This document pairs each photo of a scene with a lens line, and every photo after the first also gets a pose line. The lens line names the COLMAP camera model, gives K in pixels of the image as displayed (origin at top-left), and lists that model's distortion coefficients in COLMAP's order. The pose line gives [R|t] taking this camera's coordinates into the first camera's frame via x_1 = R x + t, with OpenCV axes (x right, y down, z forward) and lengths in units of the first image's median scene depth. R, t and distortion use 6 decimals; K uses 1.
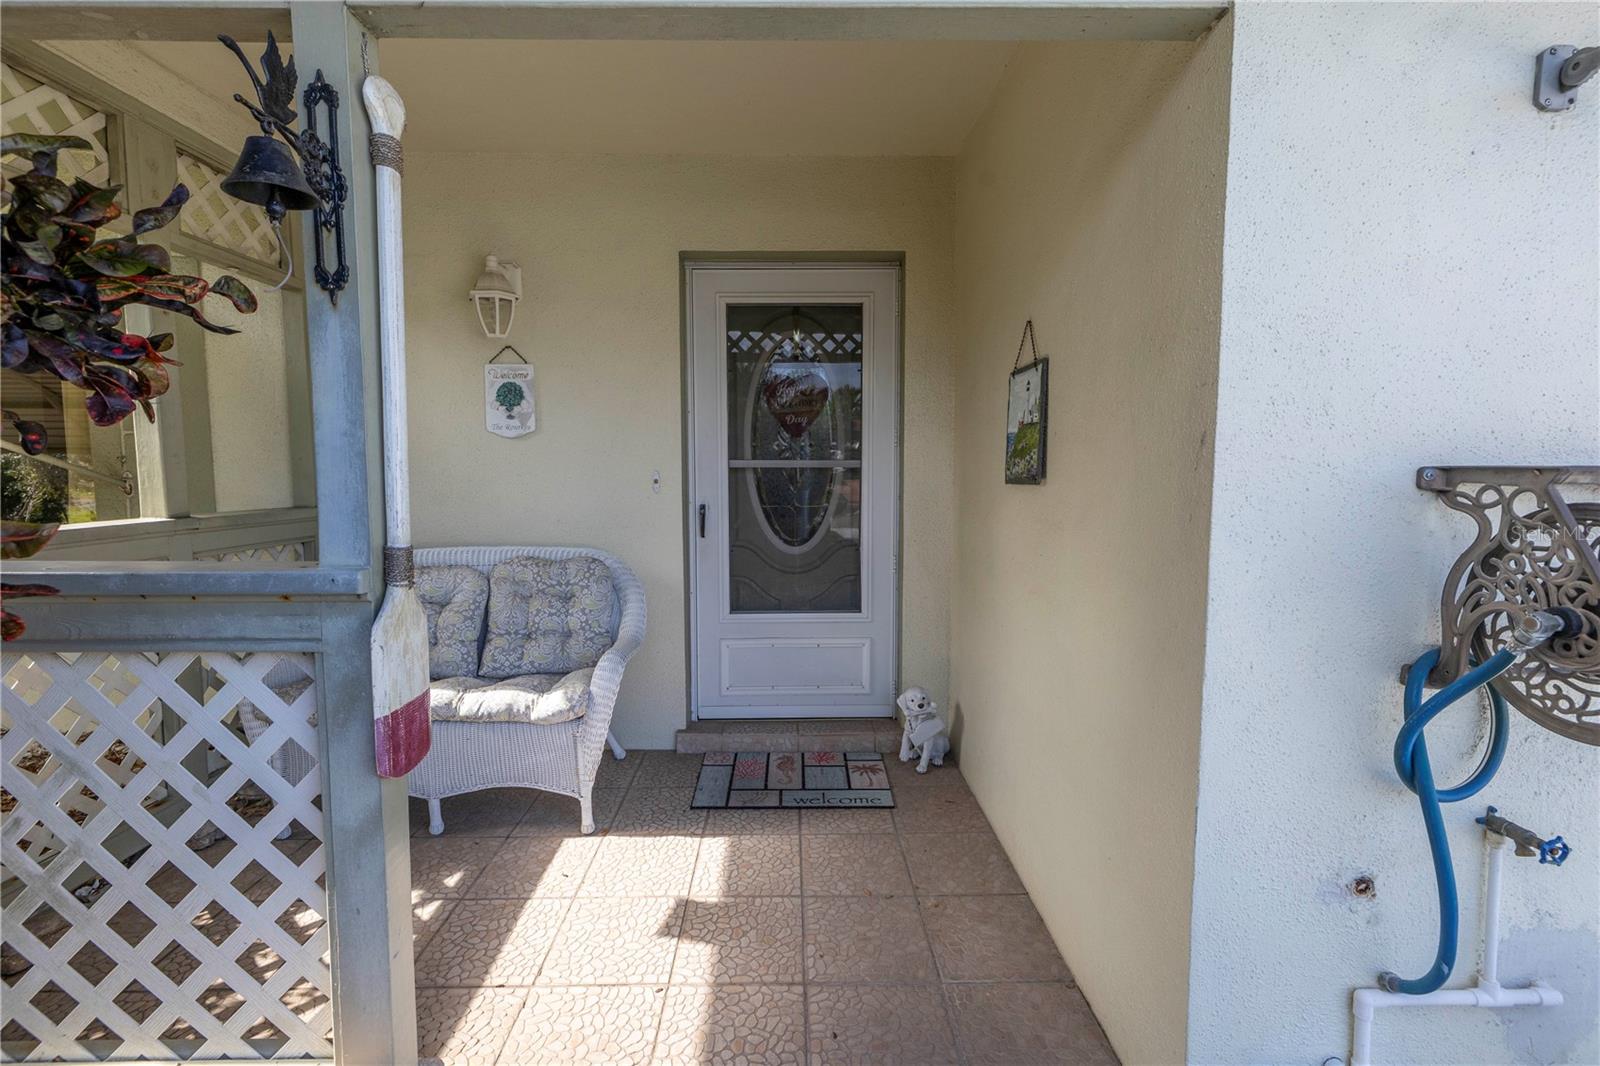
lens RADIAL K [[719.1, 0, 802.8], [0, 719.1, 529.0], [0, 0, 1]] dist [0.000000, 0.000925]
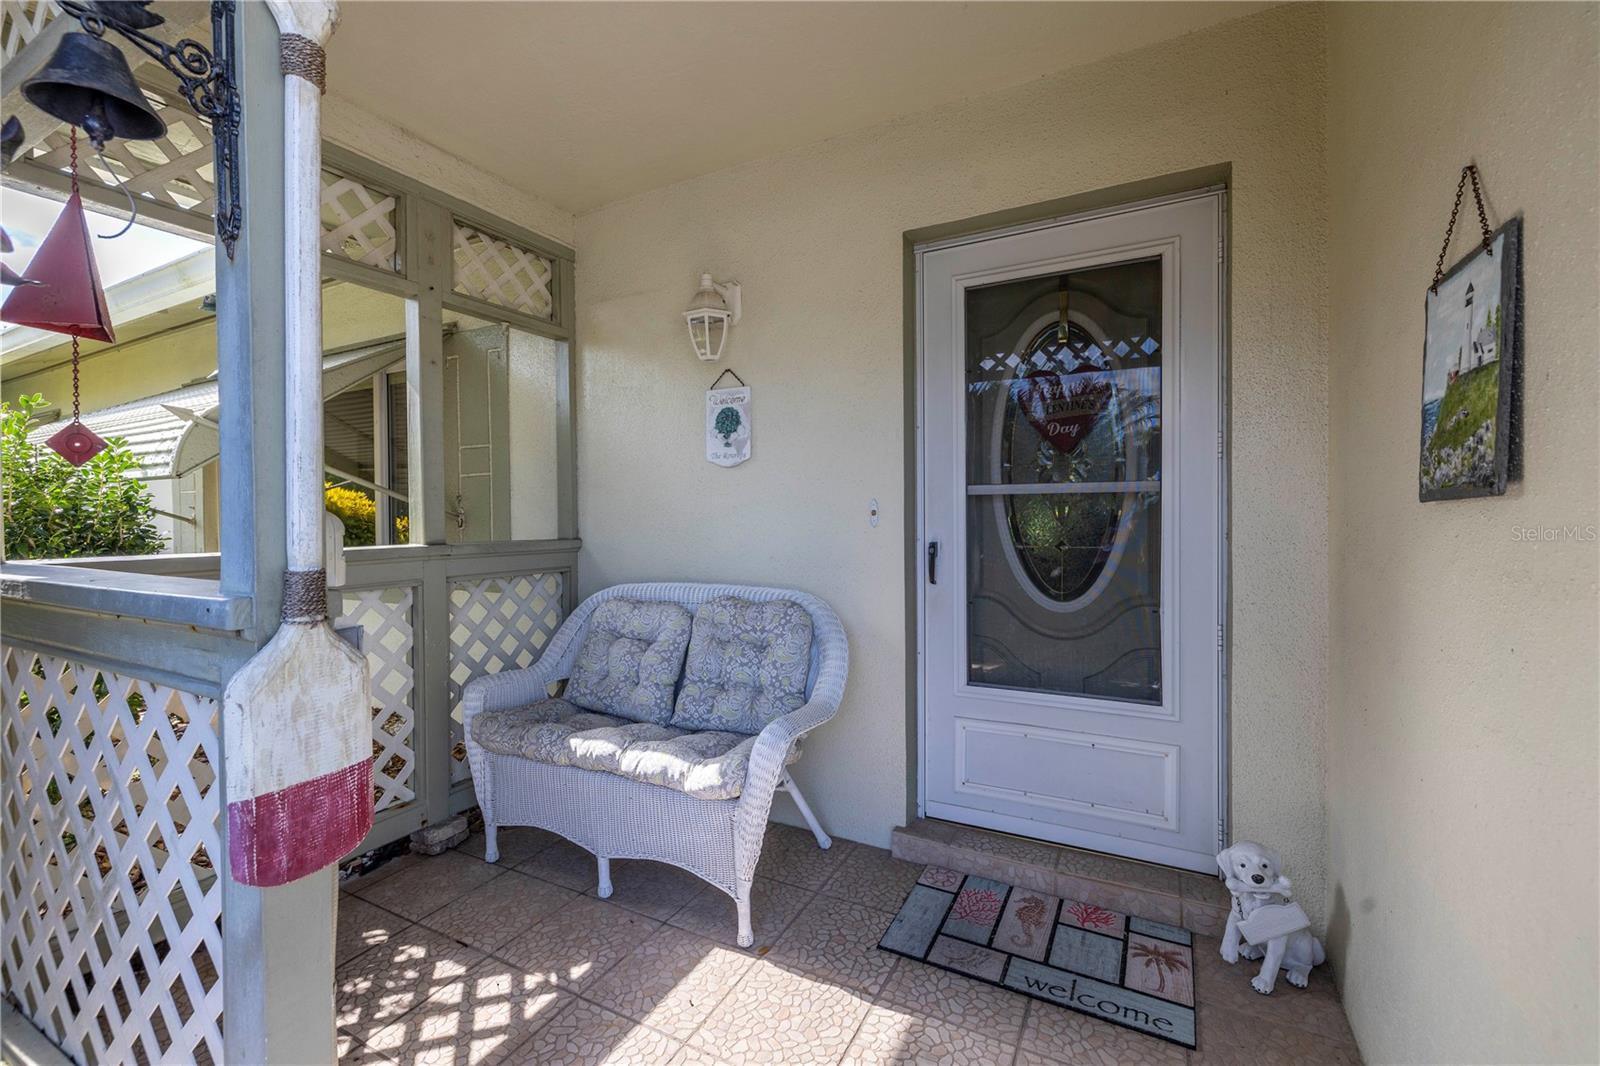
lens RADIAL K [[687.6, 0, 792.8], [0, 687.6, 528.3], [0, 0, 1]] dist [0.002320, -0.001484]
pose [[0.868919, 0.002864, -0.494946, 0.110347], [-0.037251, 0.997526, -0.059623, 0.001887], [0.493551, 0.070245, 0.866876, 0.287571]]
